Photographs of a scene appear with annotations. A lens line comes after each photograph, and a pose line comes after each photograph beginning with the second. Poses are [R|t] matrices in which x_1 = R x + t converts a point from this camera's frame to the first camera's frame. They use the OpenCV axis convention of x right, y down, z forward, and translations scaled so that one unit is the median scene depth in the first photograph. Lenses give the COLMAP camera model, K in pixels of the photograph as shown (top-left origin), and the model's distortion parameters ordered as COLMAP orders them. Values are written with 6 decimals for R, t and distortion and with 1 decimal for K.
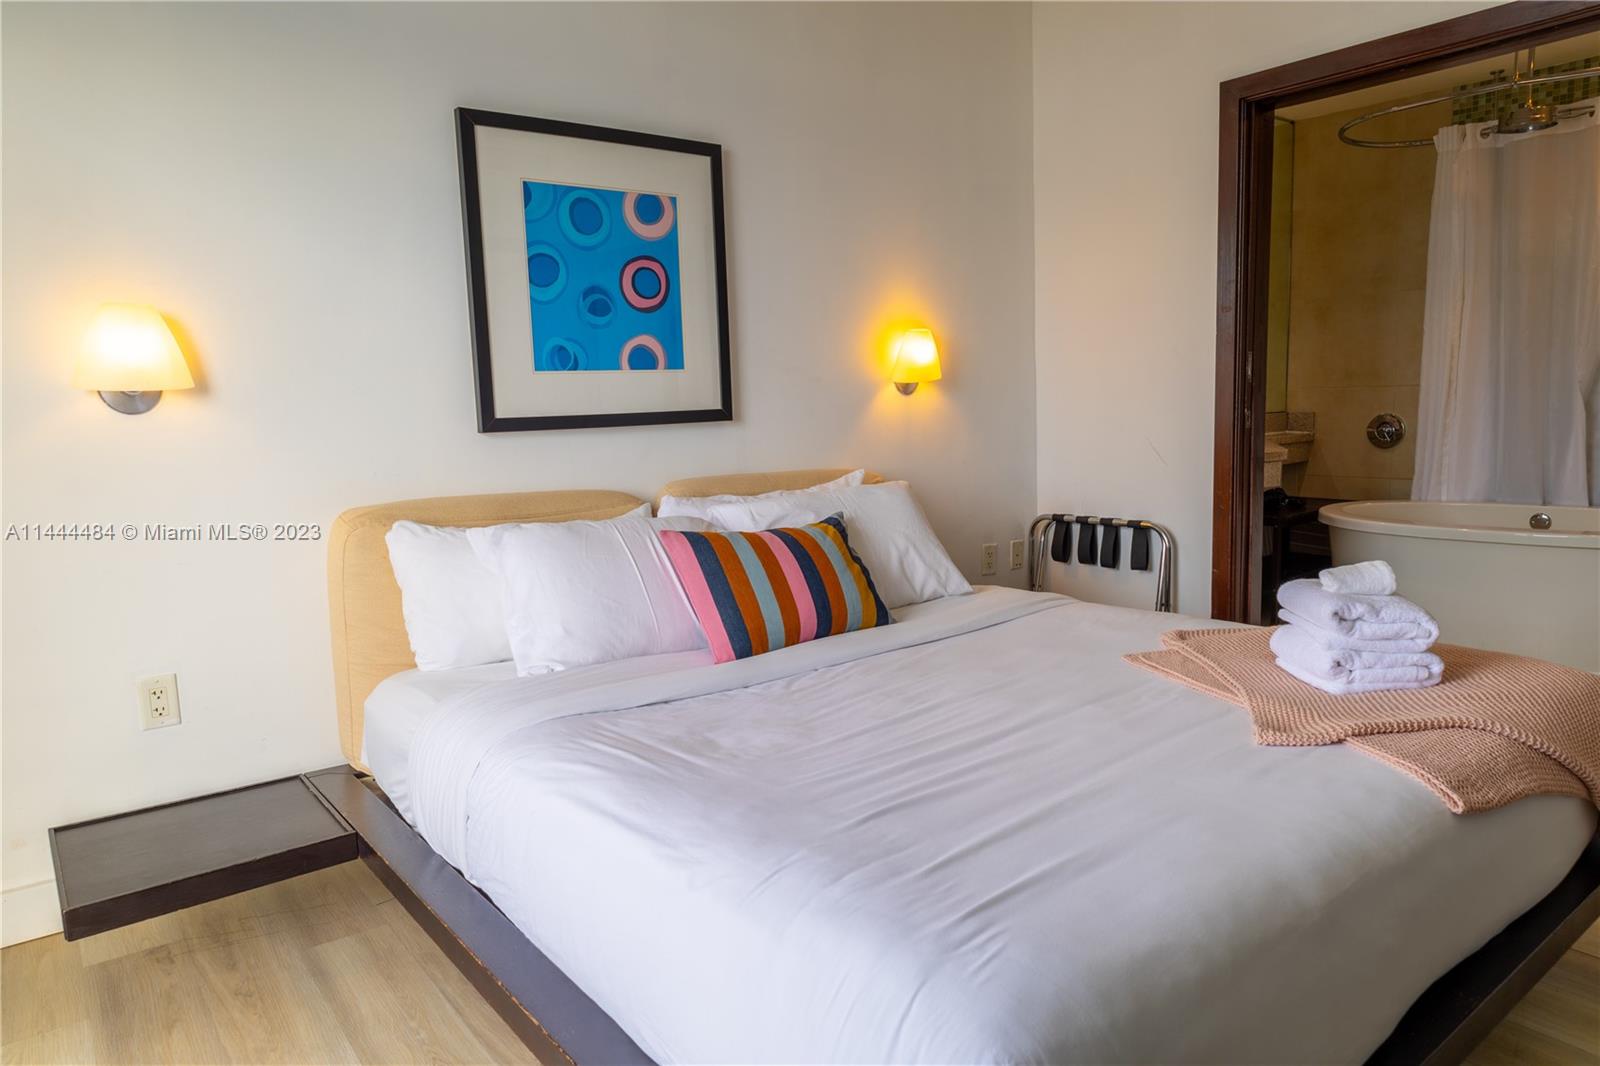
lens RADIAL K [[1052.7, 0, 799.7], [0, 1052.7, 530.3], [0, 0, 1]] dist [0.006296, 0.000982]
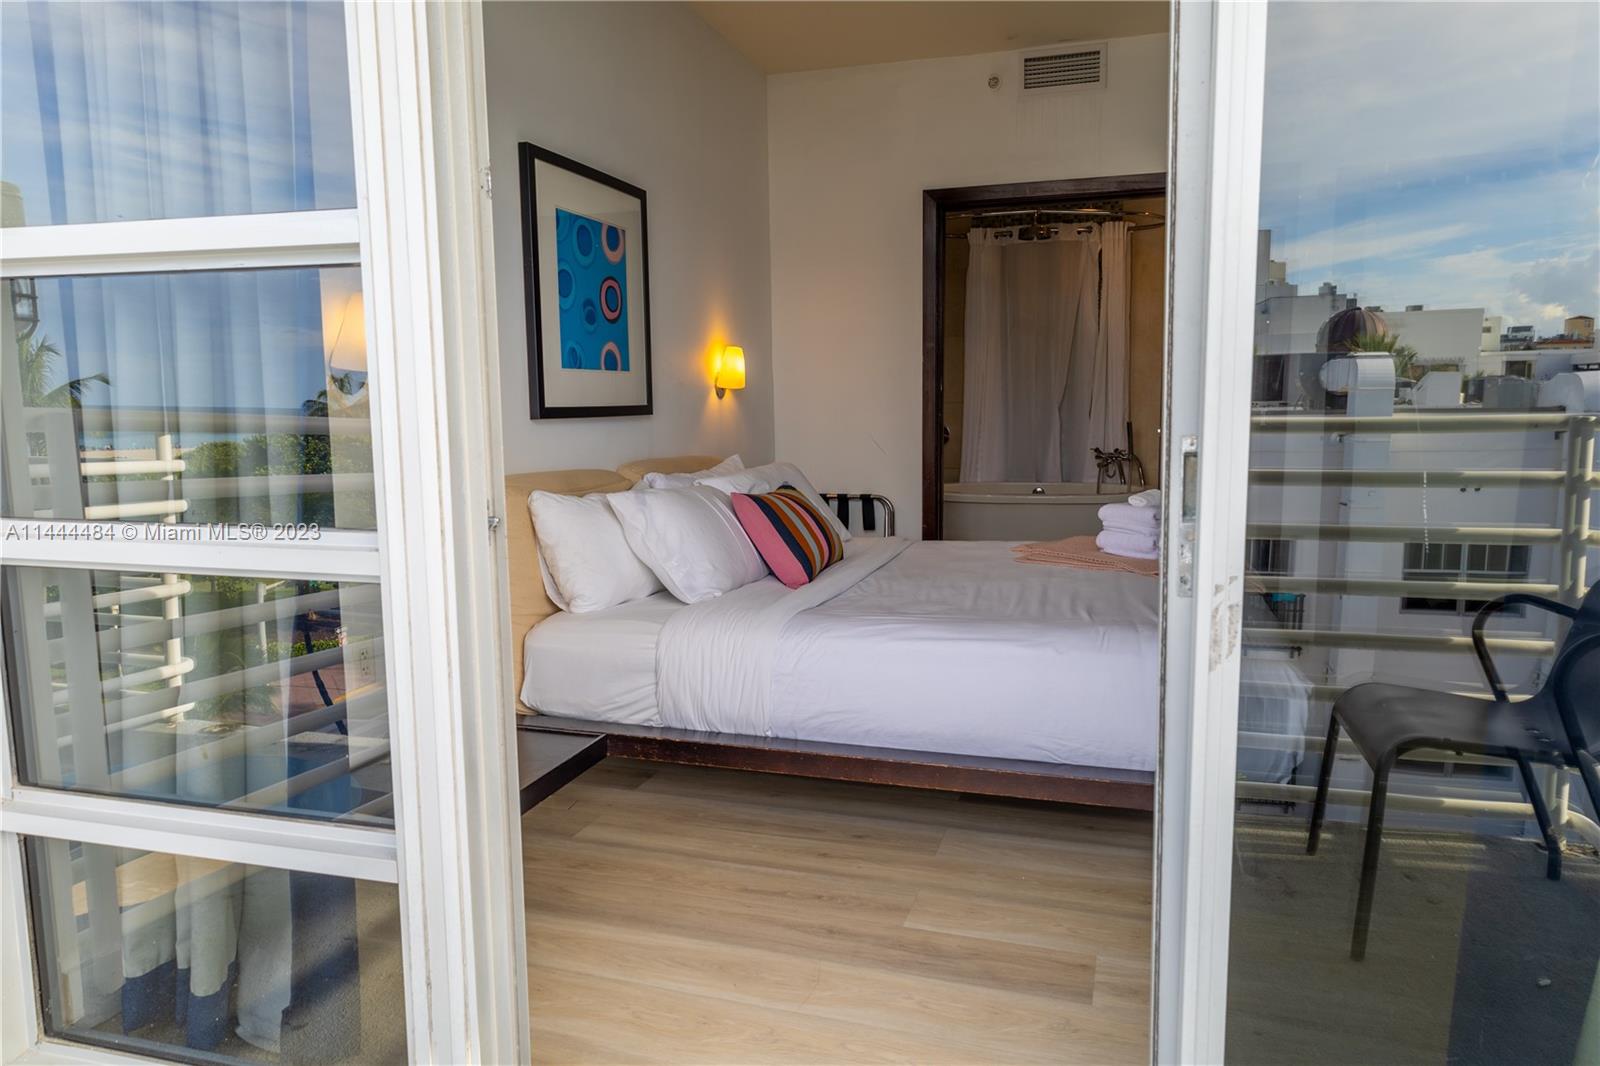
lens RADIAL K [[1052.7, 0, 809.2], [0, 1052.7, 533.0], [0, 0, 1]] dist [0.006296, 0.000982]
pose [[0.825395, -0.048237, 0.562491, -0.645144], [0.056995, 0.998372, 0.001982, 0.043097], [-0.561671, 0.030423, 0.826801, -0.116293]]
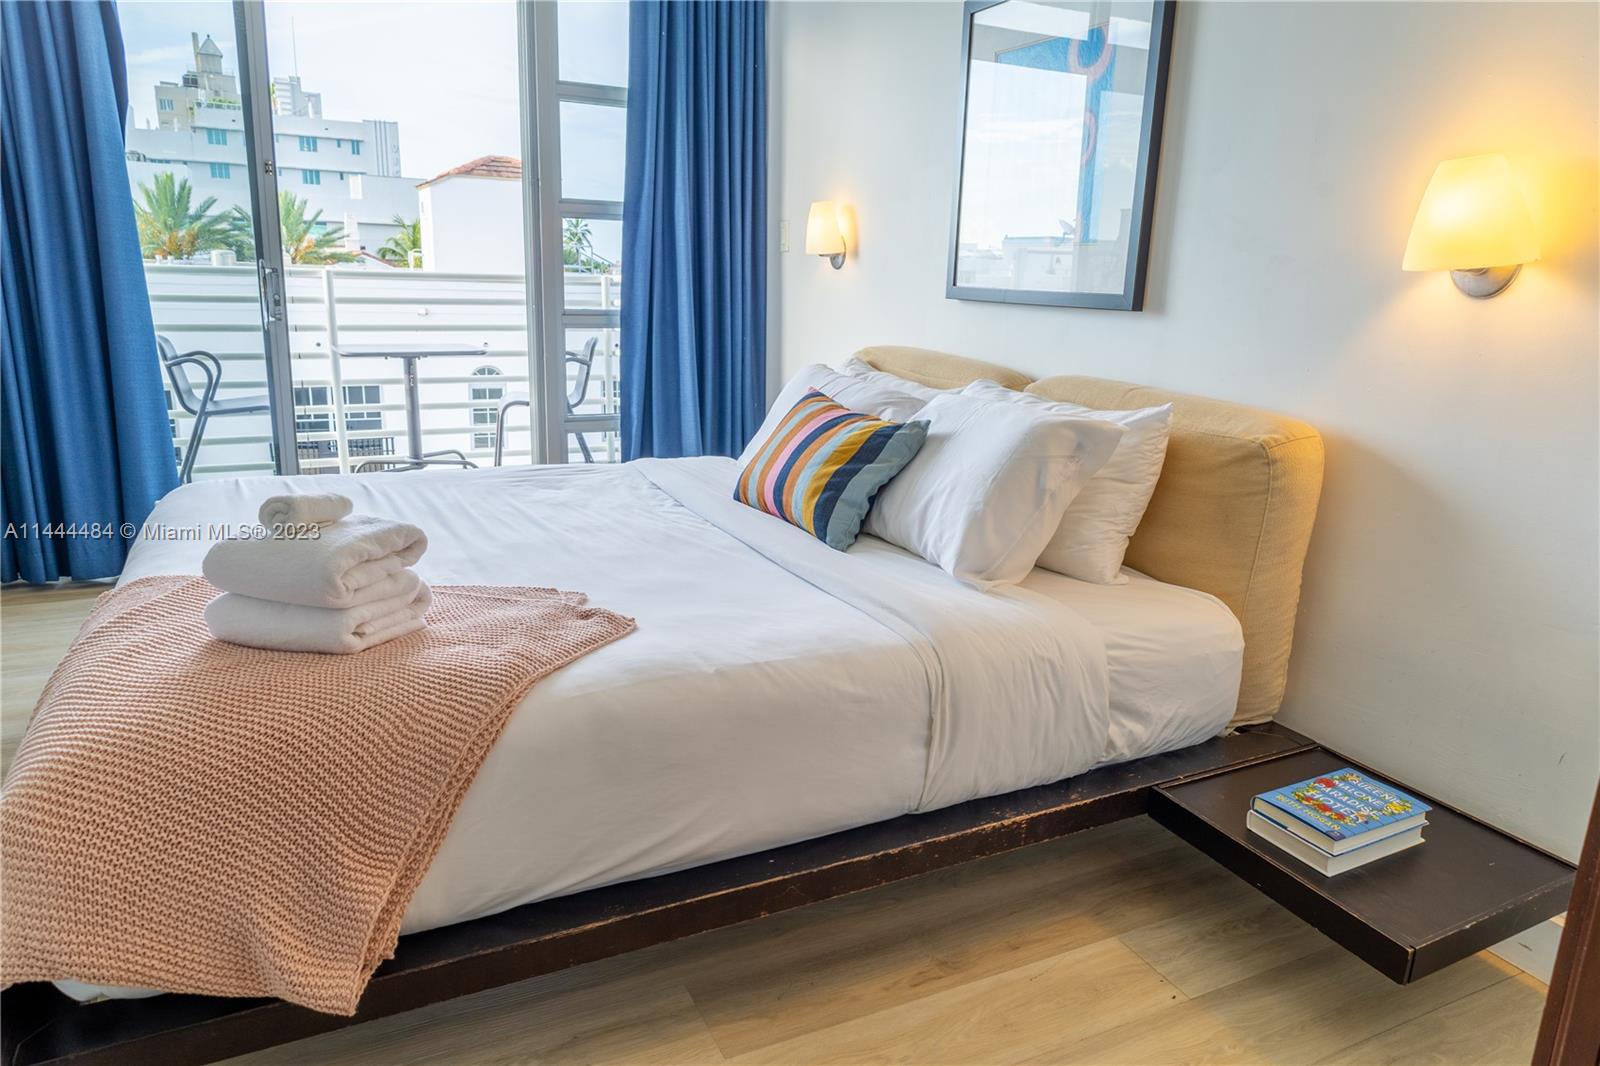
lens RADIAL K [[1052.7, 0, 802.1], [0, 1052.7, 523.7], [0, 0, 1]] dist [0.006296, 0.000982]
pose [[-0.226751, 0.247020, -0.942107, 0.786117], [-0.156652, 0.945458, 0.285603, -0.147136], [0.961272, 0.212343, -0.175687, 0.992998]]
